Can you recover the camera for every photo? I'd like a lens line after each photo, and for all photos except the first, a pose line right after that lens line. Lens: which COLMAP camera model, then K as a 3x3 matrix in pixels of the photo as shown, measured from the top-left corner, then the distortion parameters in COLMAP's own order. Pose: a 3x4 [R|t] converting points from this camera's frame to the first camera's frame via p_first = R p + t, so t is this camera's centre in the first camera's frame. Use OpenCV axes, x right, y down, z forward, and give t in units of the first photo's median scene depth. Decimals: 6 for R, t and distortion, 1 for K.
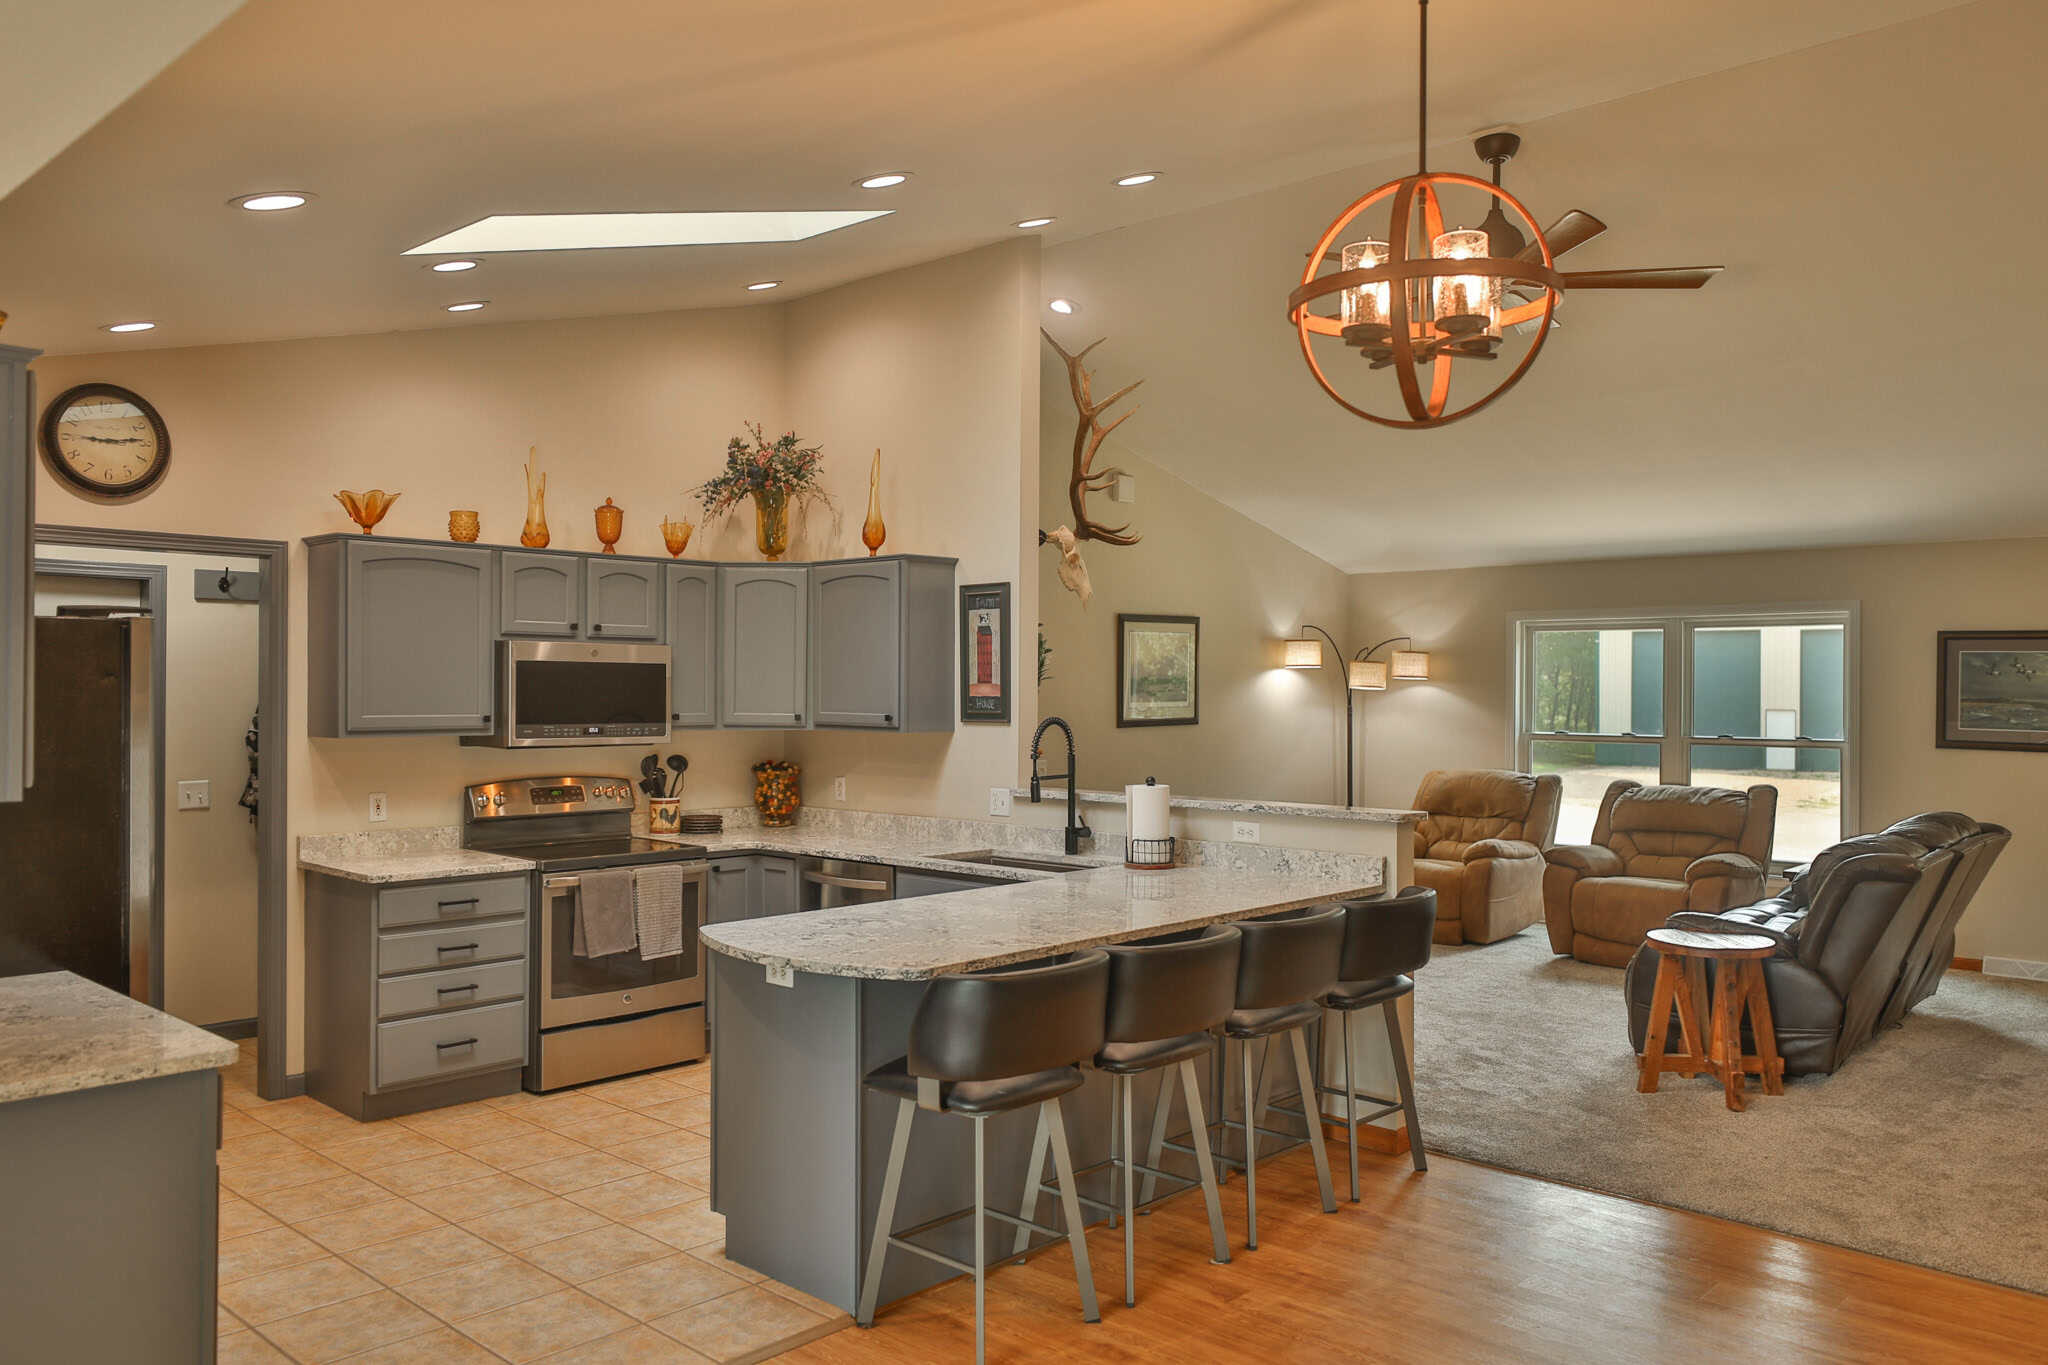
lens RADIAL K [[1515.5, 0, 1024.0], [0, 1515.5, 682.5], [0, 0, 1]] dist [0.002411, 0.003504]
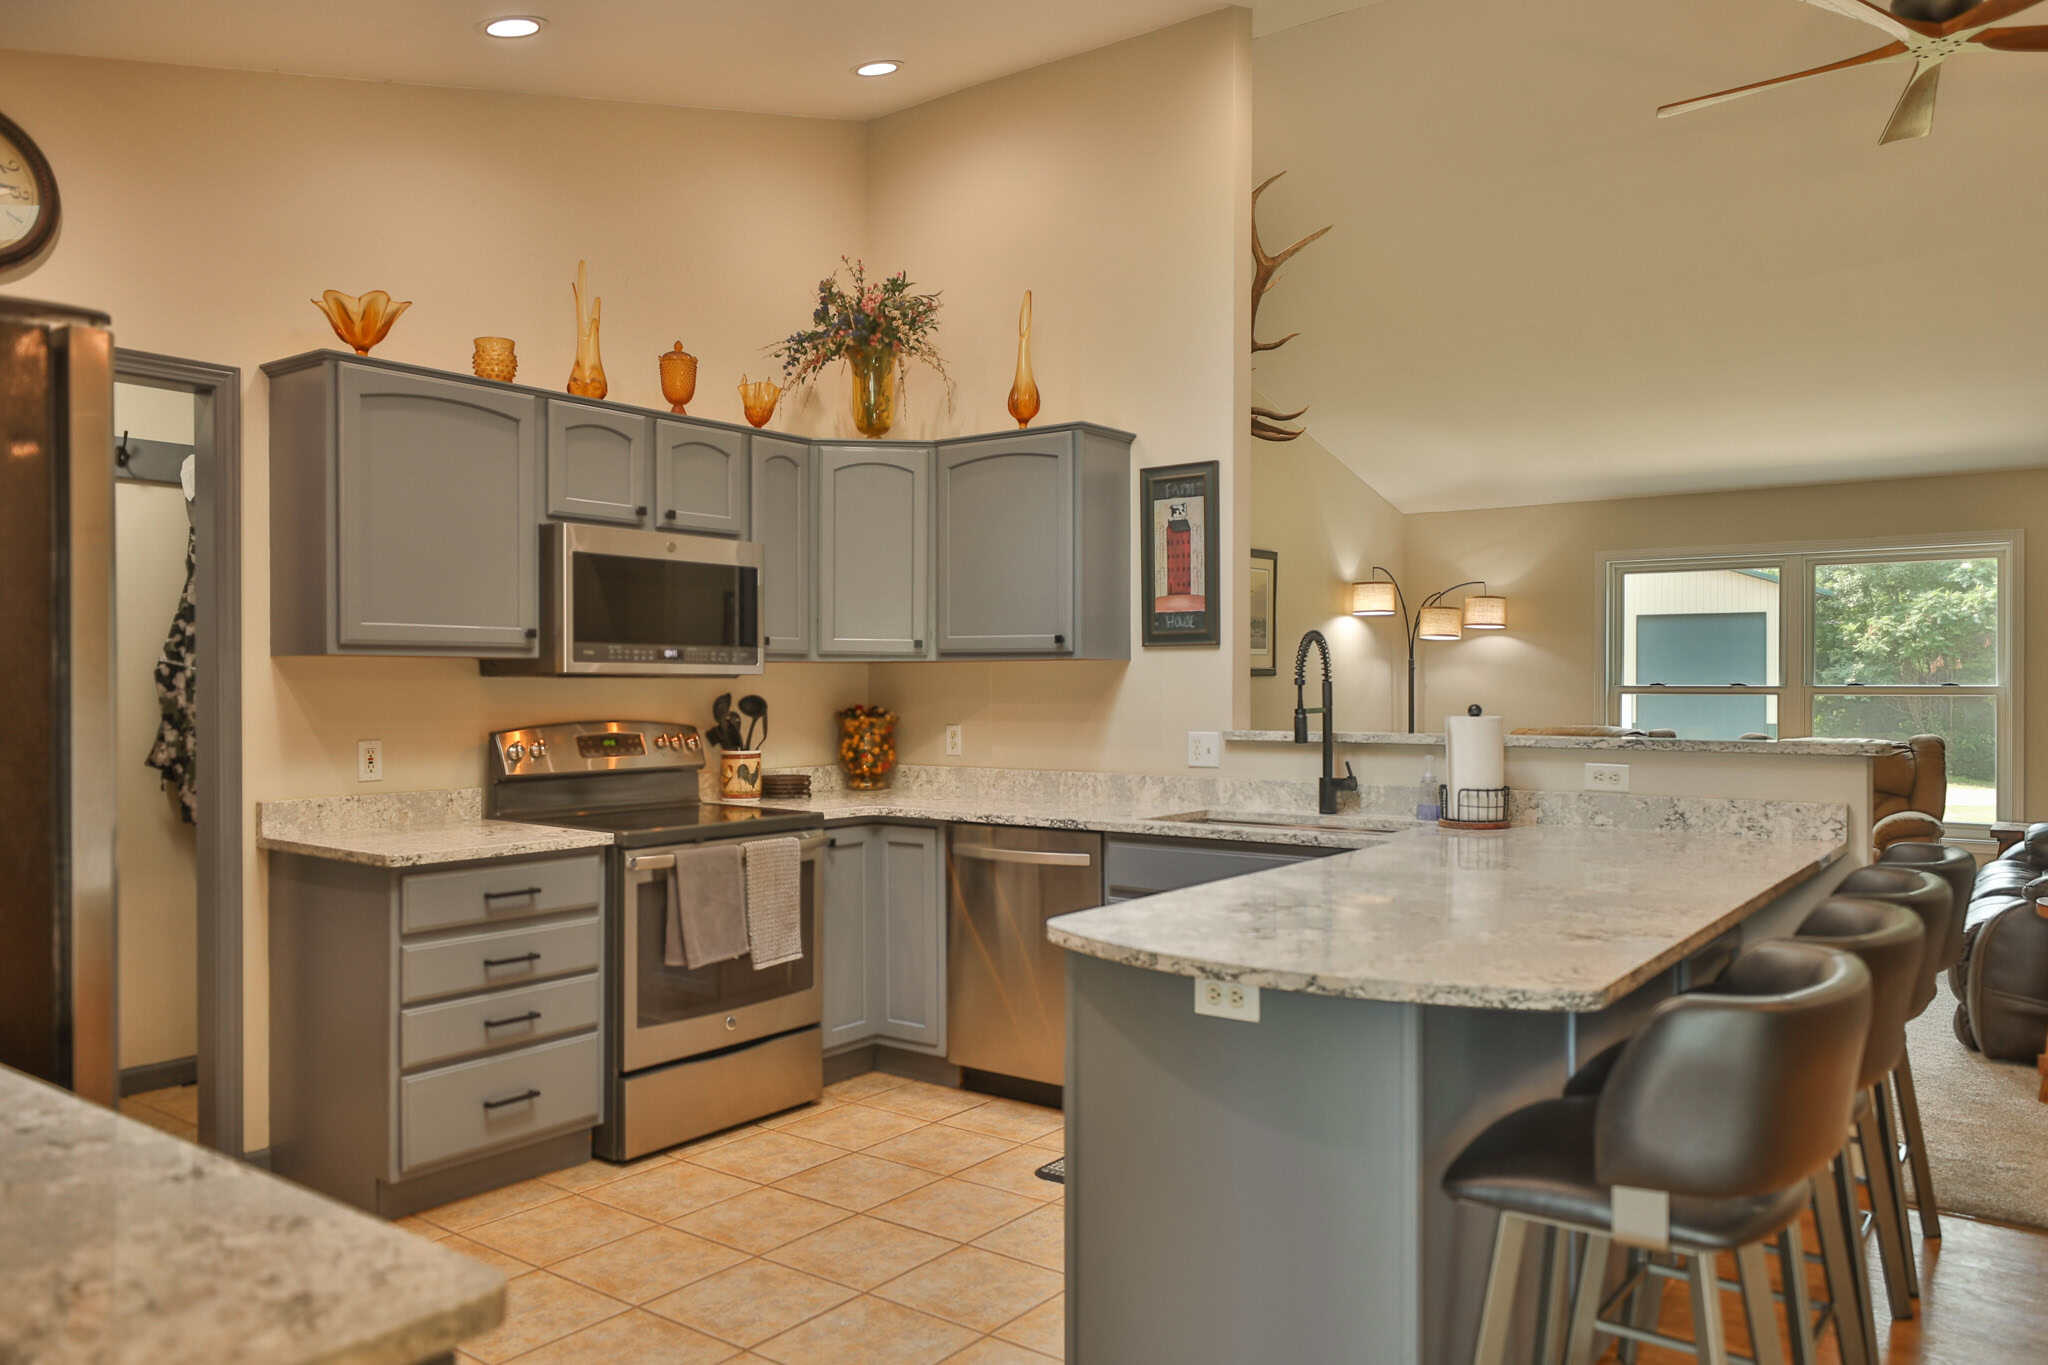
lens RADIAL K [[1457.7, 0, 1022.9], [0, 1457.7, 686.9], [0, 0, 1]] dist [-0.000574, -0.001561]
pose [[0.993623, -0.004881, 0.112651, -0.194461], [0.004073, 0.999964, 0.007398, 0.042738], [-0.112683, -0.006892, 0.993607, 0.286703]]
